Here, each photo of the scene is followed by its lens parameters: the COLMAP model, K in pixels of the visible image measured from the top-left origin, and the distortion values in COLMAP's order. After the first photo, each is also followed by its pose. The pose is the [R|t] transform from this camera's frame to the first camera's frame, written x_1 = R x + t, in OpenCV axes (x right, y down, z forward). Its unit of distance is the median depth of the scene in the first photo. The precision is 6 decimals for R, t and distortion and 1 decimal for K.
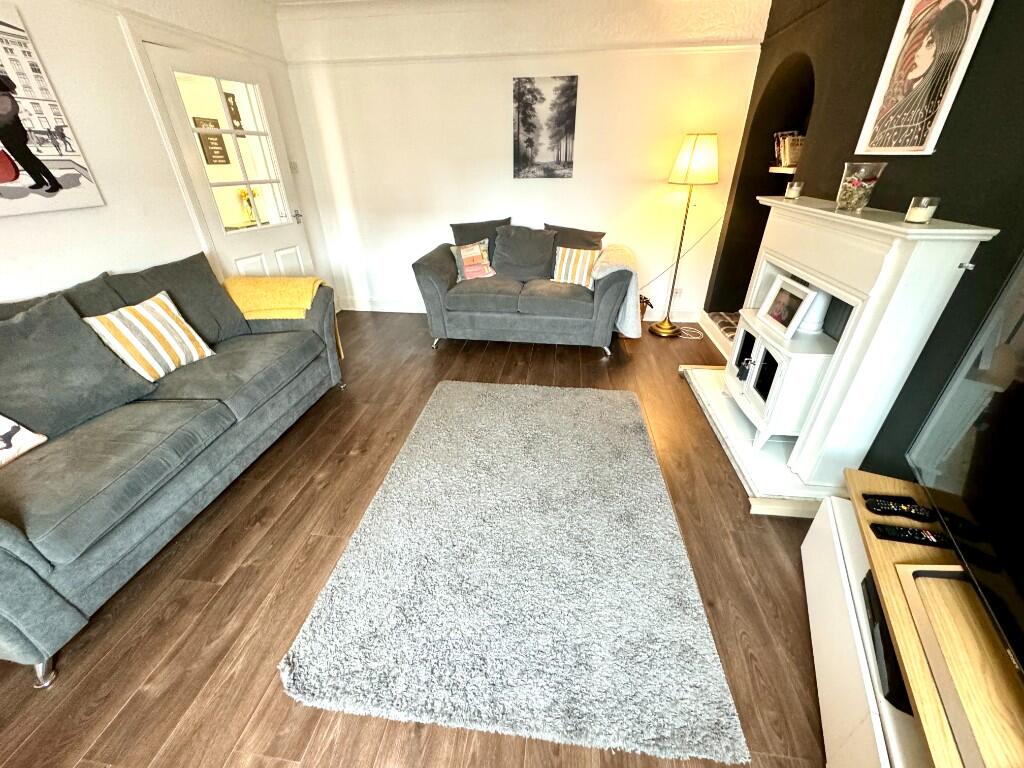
lens RADIAL K [[408.2, 0, 511.0], [0, 408.2, 382.7], [0, 0, 1]] dist [-0.001380, 0.000092]
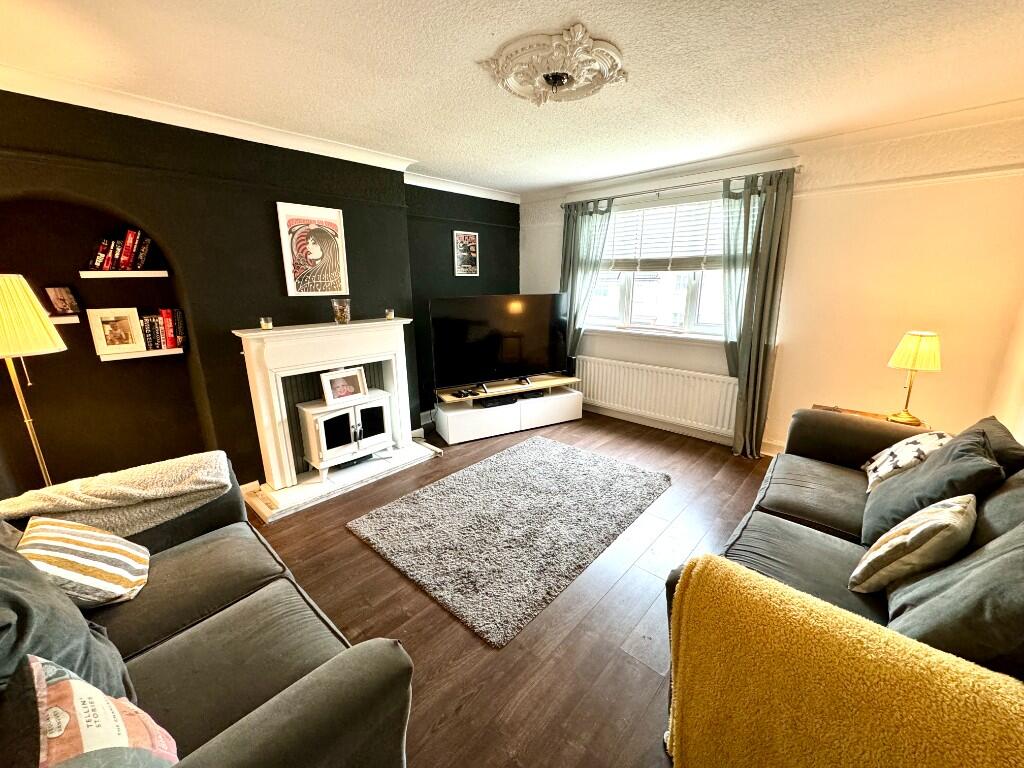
lens RADIAL K [[408.2, 0, 511.0], [0, 408.2, 382.7], [0, 0, 1]] dist [-0.001380, 0.000092]
pose [[-0.816409, -0.130326, 0.562576, -0.430220], [0.290430, 0.749362, 0.595068, -0.586095], [-0.499127, 0.649208, -0.573935, 0.994293]]
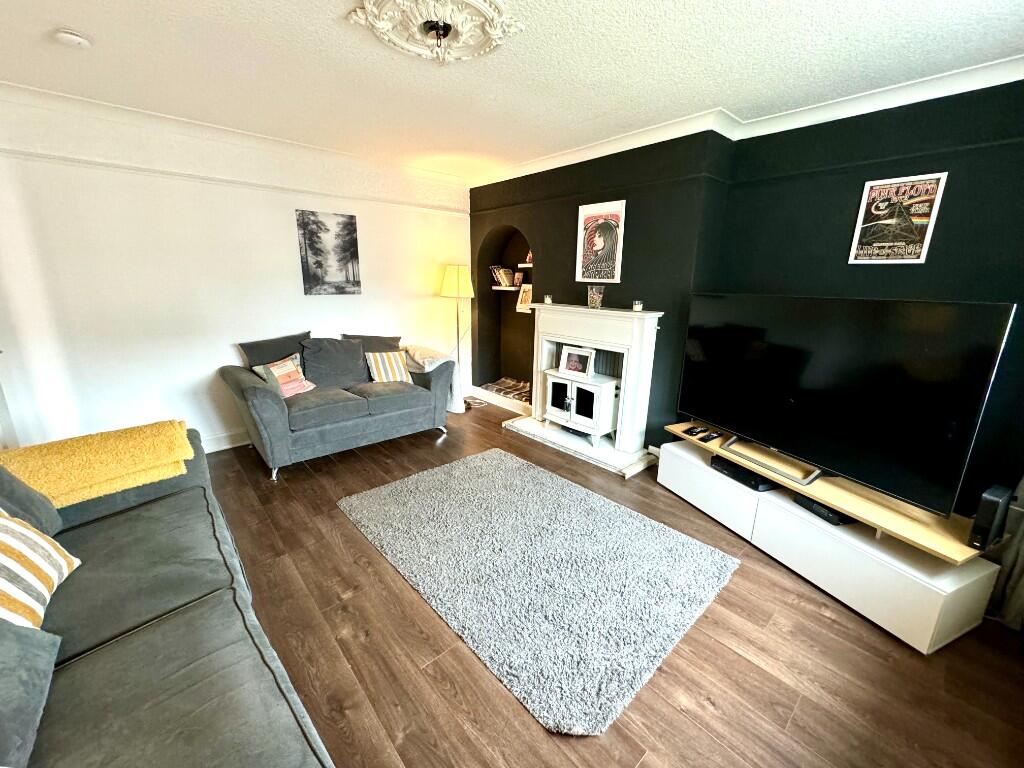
lens RADIAL K [[408.2, 0, 511.0], [0, 408.2, 382.7], [0, 0, 1]] dist [-0.001380, 0.000092]
pose [[0.653459, -0.170275, 0.737562, -0.496899], [0.345848, 0.933885, -0.090813, -0.031187], [-0.673335, 0.314427, 0.669145, 0.048503]]
